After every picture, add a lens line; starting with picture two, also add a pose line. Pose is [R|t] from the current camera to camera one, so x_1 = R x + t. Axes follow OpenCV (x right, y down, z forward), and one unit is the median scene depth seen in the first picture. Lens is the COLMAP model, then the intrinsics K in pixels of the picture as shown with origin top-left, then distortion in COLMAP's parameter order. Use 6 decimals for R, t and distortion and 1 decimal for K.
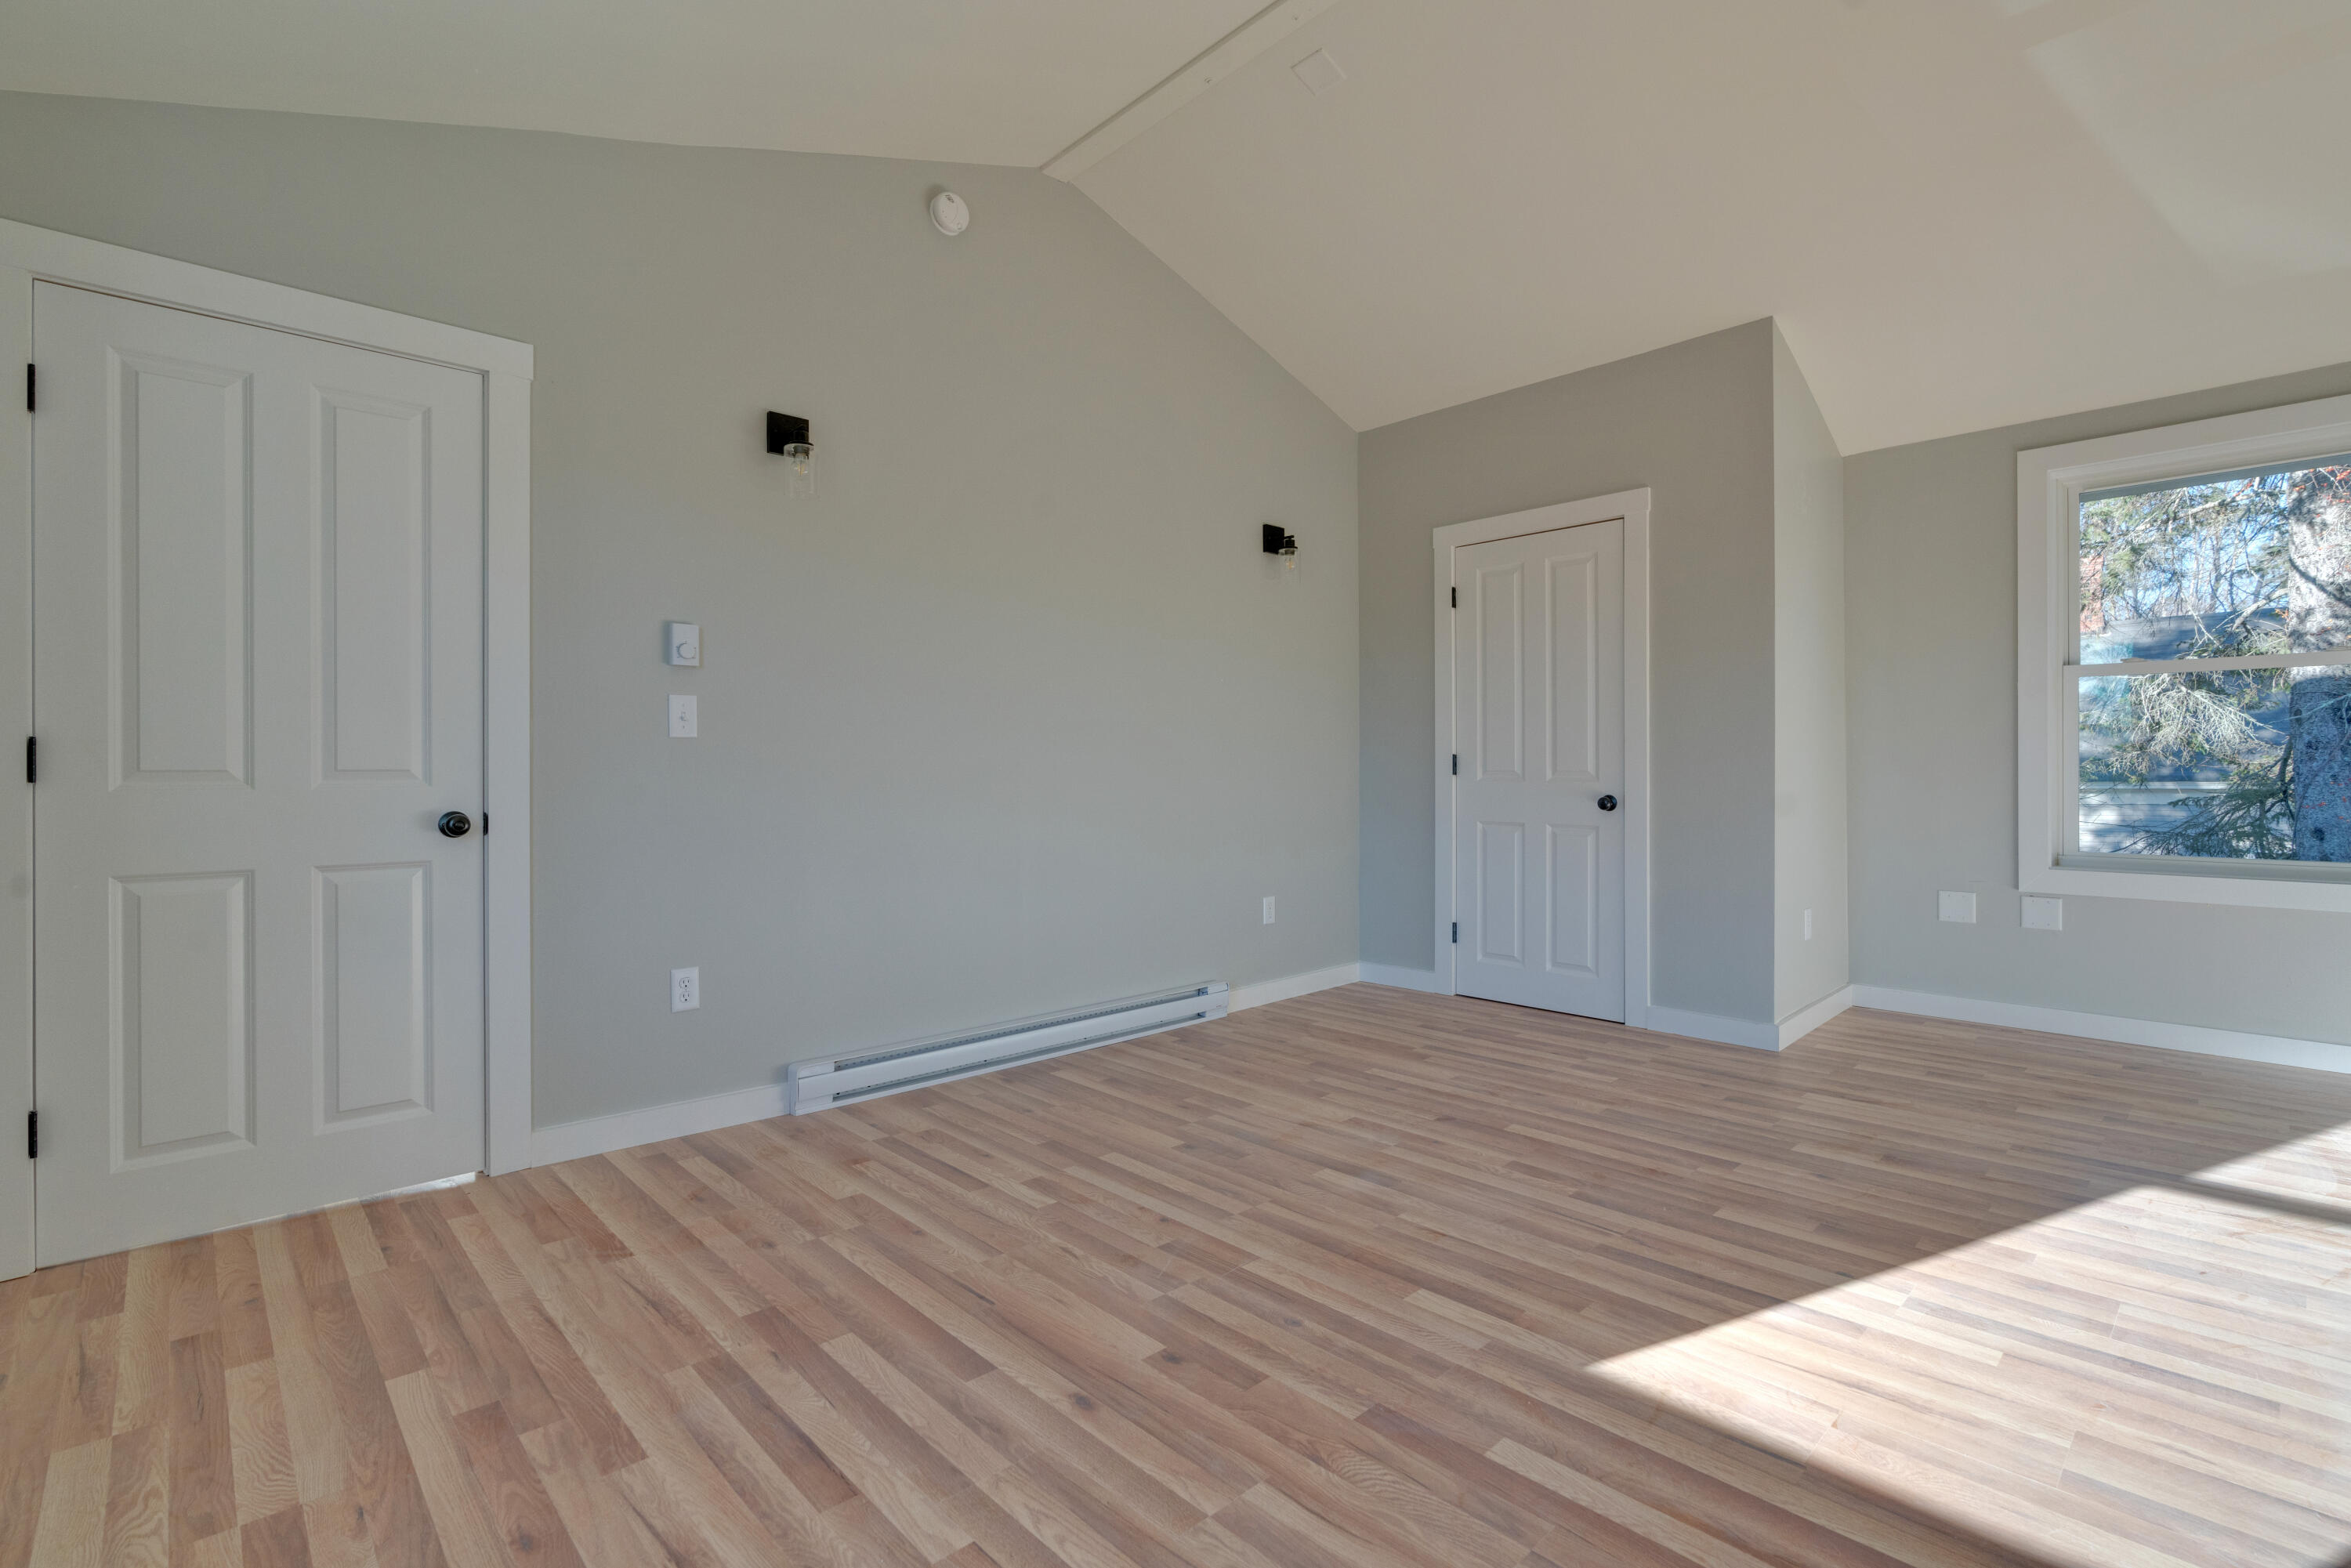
lens RADIAL K [[1059.3, 0, 1181.6], [0, 1059.3, 785.3], [0, 0, 1]] dist [-0.010225, 0.000942]
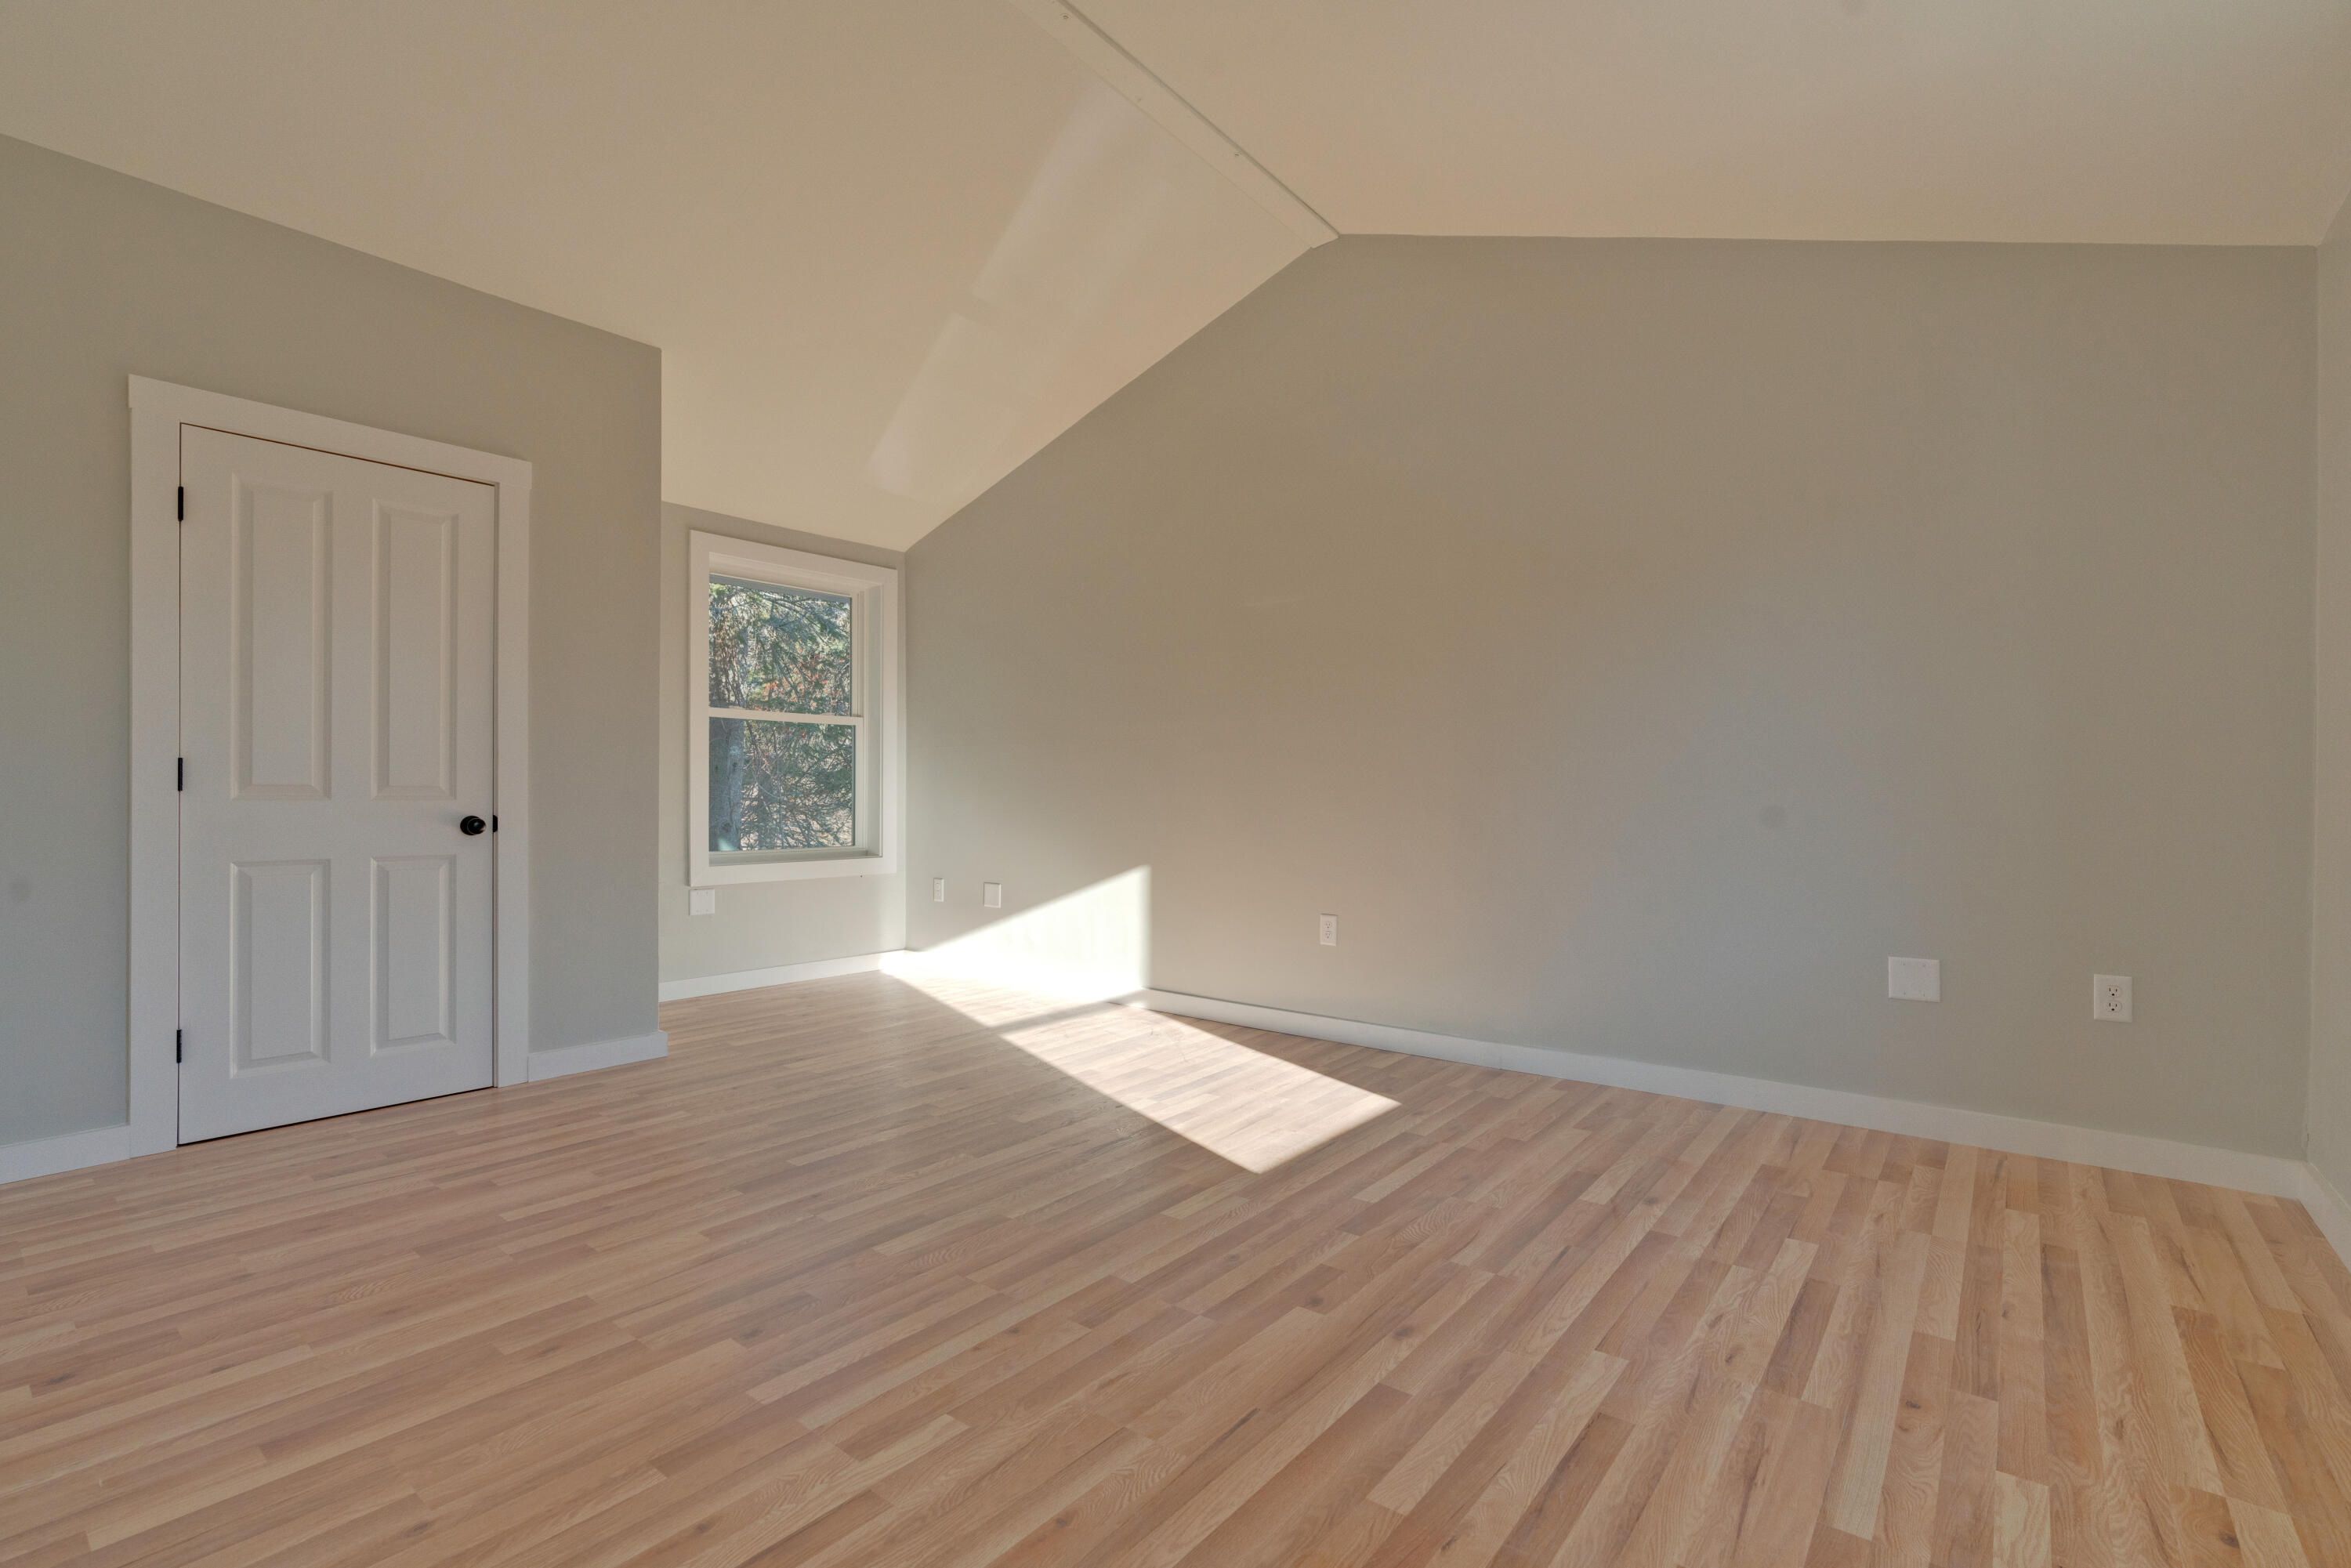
lens RADIAL K [[1059.3, 0, 1181.6], [0, 1059.3, 785.3], [0, 0, 1]] dist [-0.010225, 0.000942]
pose [[-0.135269, 0.009937, 0.990759, -0.966410], [0.009620, 0.999916, -0.008715, -0.005698], [-0.990762, 0.008353, -0.135353, 1.110409]]
